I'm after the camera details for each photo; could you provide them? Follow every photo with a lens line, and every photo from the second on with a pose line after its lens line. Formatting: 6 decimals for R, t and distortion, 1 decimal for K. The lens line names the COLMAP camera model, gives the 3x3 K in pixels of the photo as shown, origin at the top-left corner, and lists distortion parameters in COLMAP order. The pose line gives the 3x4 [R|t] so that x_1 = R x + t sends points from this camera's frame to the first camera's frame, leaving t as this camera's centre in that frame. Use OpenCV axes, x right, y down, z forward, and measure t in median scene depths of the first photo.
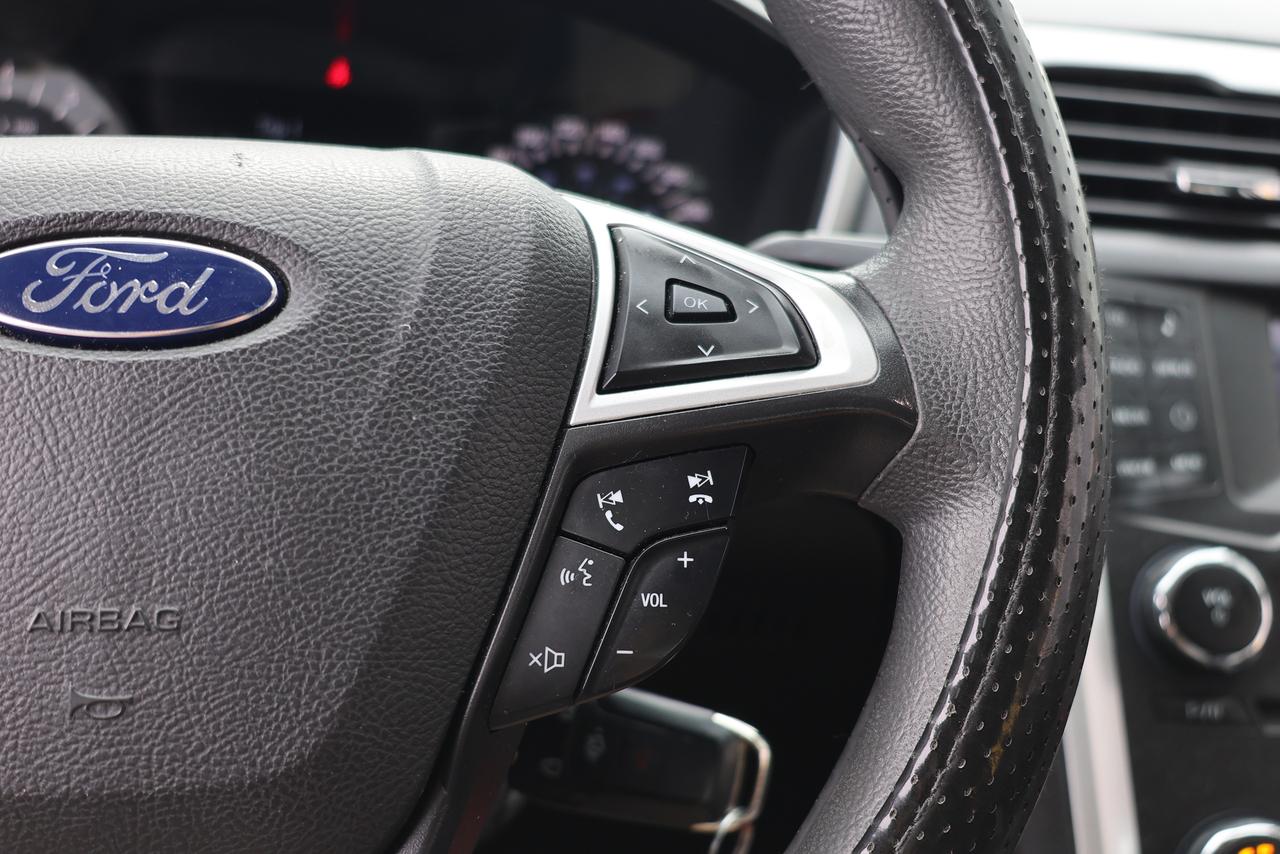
lens RADIAL K [[1648.0, 0, 640.0], [0, 1648.0, 427.0], [0, 0, 1]] dist [-0.015329, -0.012741]
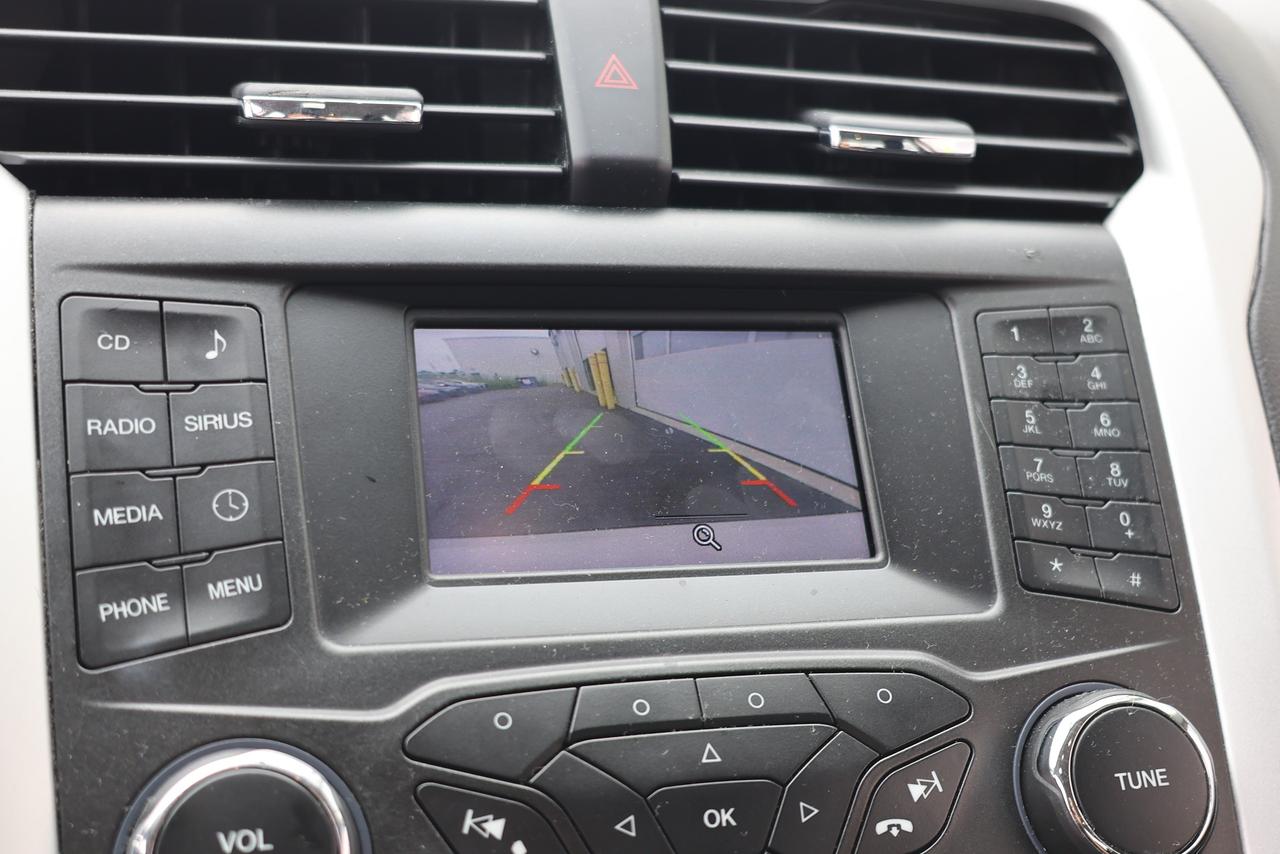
lens RADIAL K [[1648.0, 0, 640.0], [0, 1648.0, 427.0], [0, 0, 1]] dist [-0.015329, -0.012741]
pose [[0.980342, -0.089508, 0.175836, 0.676340], [0.097047, 0.994673, -0.034737, 0.000685], [-0.171790, 0.051118, 0.983806, 0.754066]]
